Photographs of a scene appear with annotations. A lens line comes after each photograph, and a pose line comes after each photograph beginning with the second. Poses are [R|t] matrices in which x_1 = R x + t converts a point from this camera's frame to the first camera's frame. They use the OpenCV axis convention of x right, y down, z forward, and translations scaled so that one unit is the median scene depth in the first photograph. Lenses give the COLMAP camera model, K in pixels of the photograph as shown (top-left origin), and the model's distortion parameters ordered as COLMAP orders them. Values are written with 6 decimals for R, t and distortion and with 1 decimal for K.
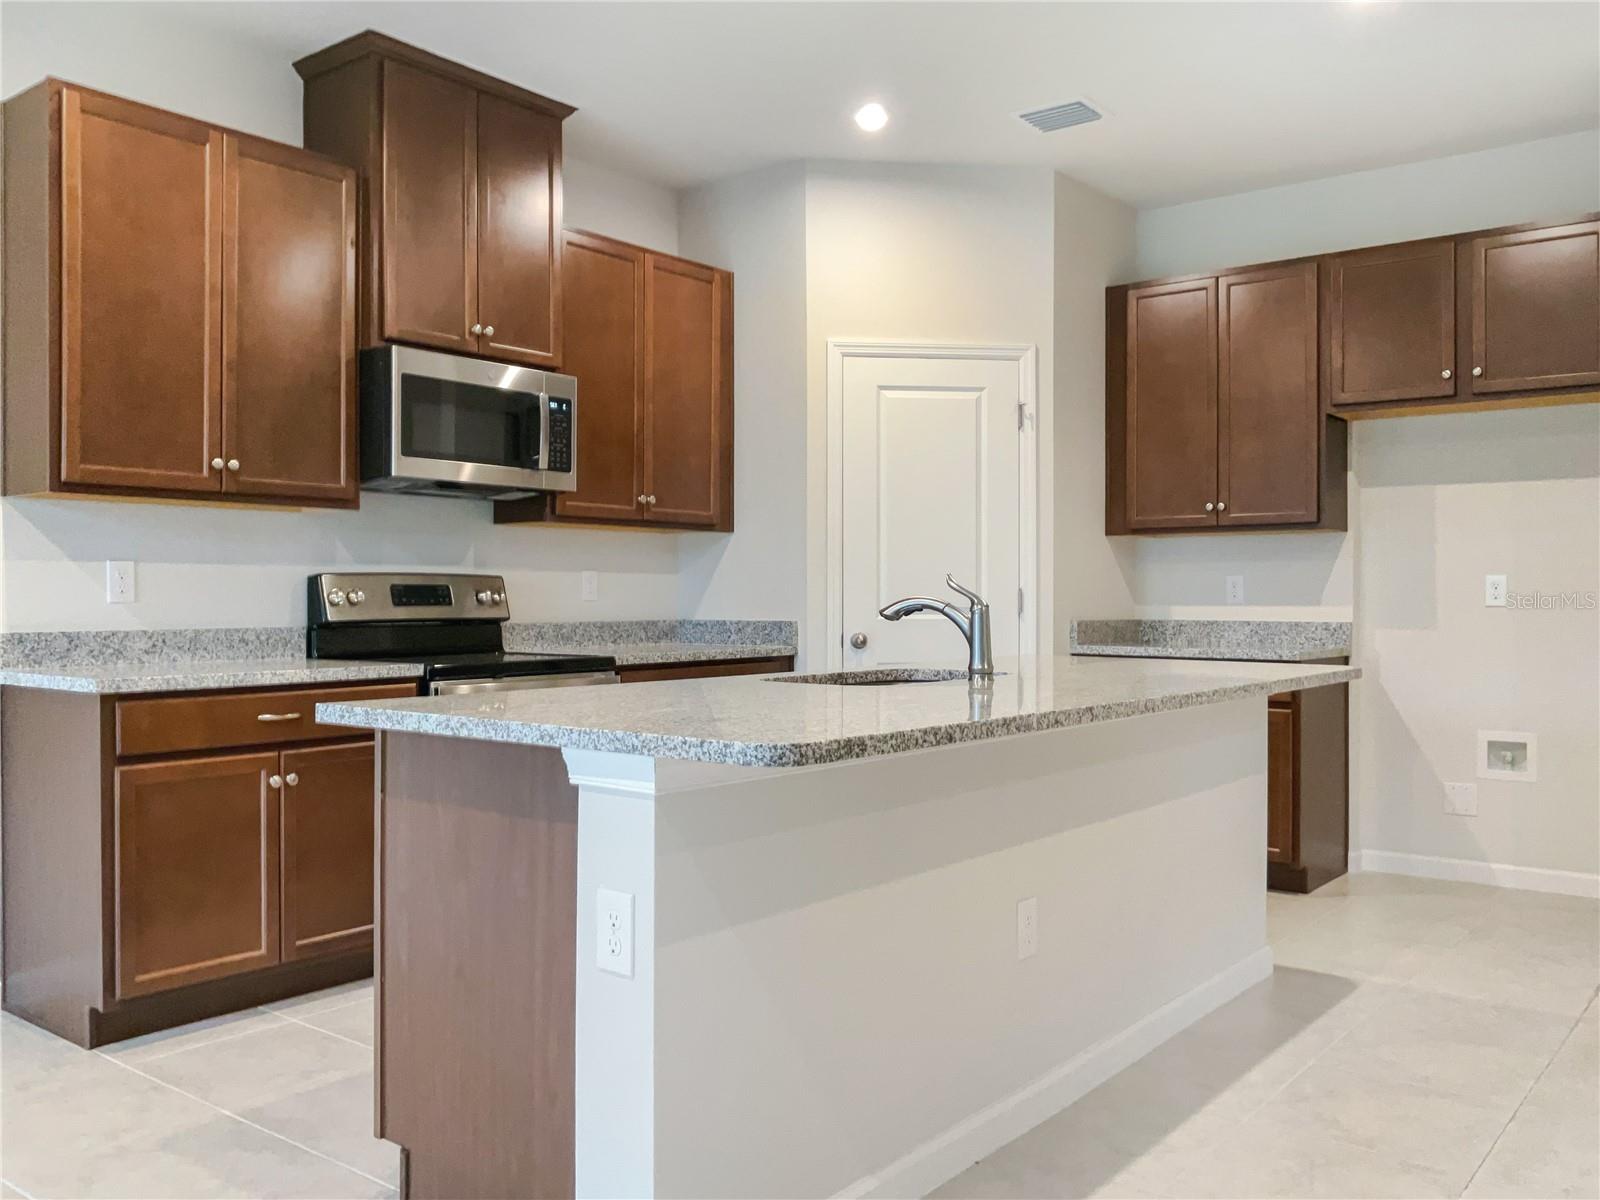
lens RADIAL K [[1459.3, 0, 796.7], [0, 1459.3, 590.2], [0, 0, 1]] dist [0.006822, -0.027553]
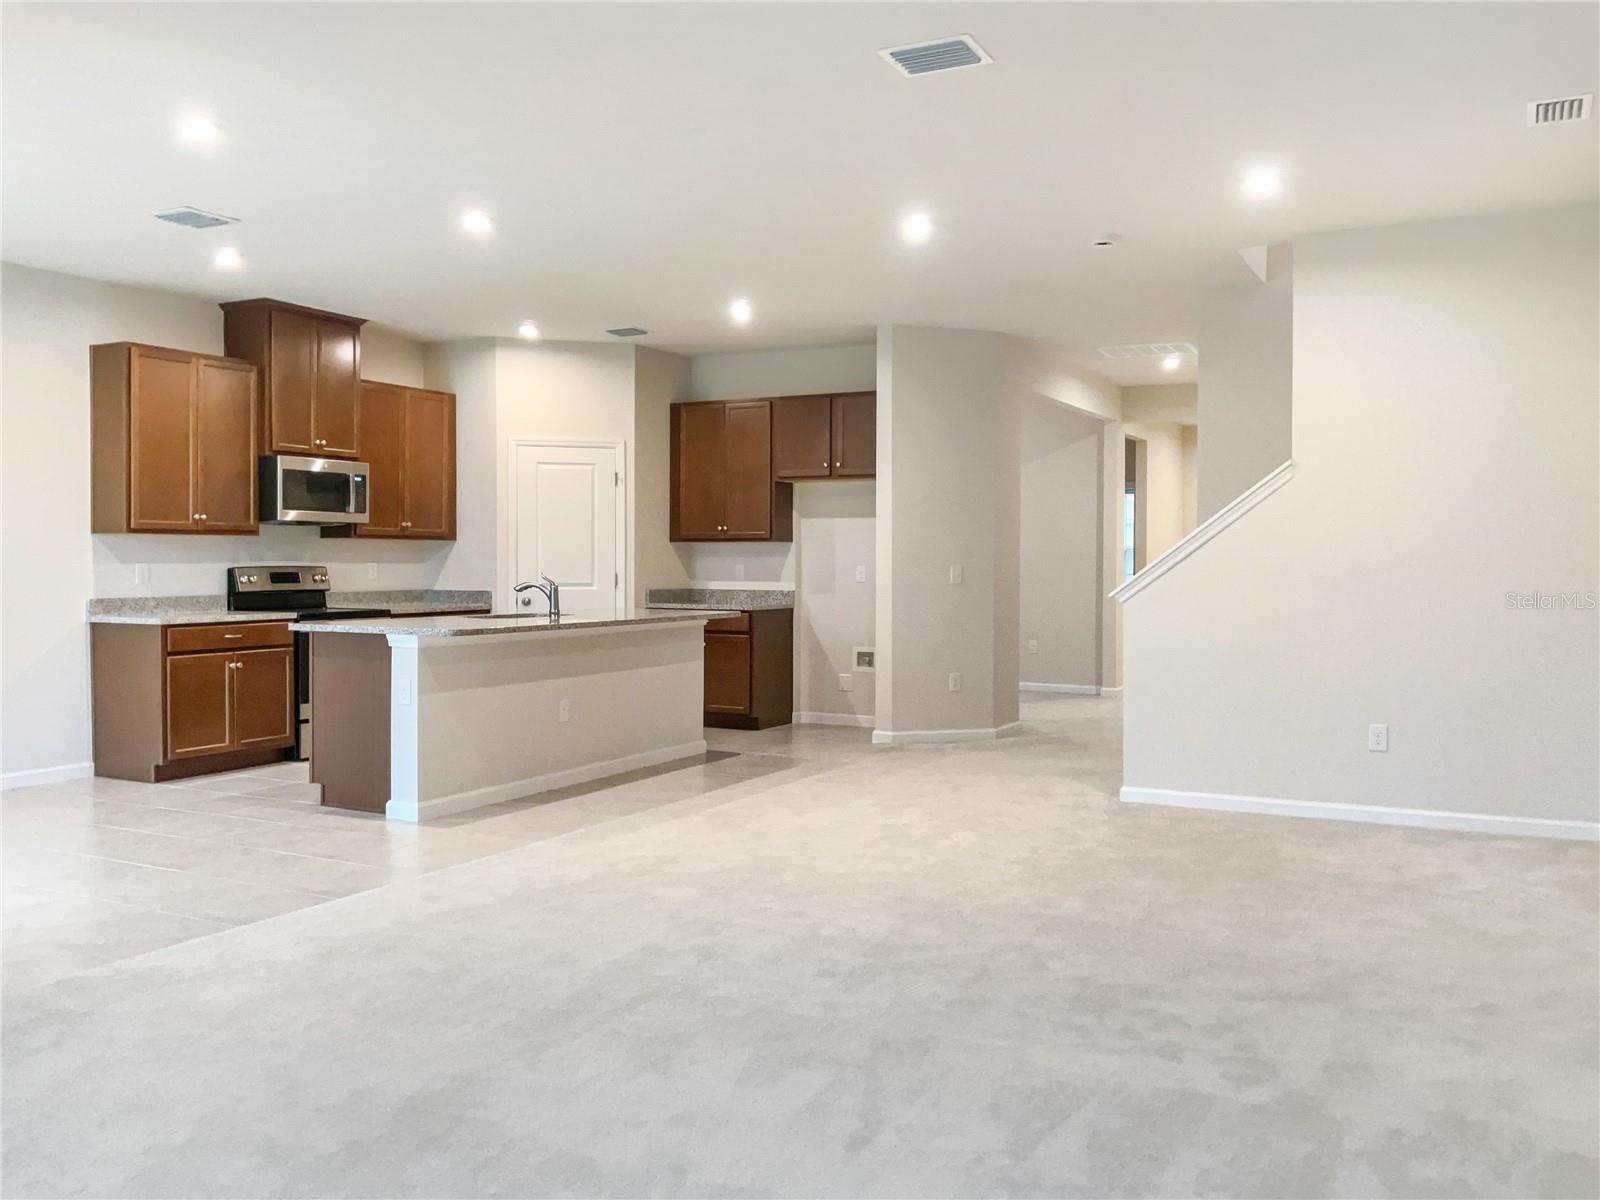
lens RADIAL K [[1459.3, 0, 825.2], [0, 1459.3, 572.0], [0, 0, 1]] dist [0.006822, -0.027553]
pose [[0.982324, 0.000597, 0.187190, 0.079076], [-0.003052, 0.999913, 0.012829, -0.030595], [-0.187166, -0.013174, 0.982240, -1.003067]]
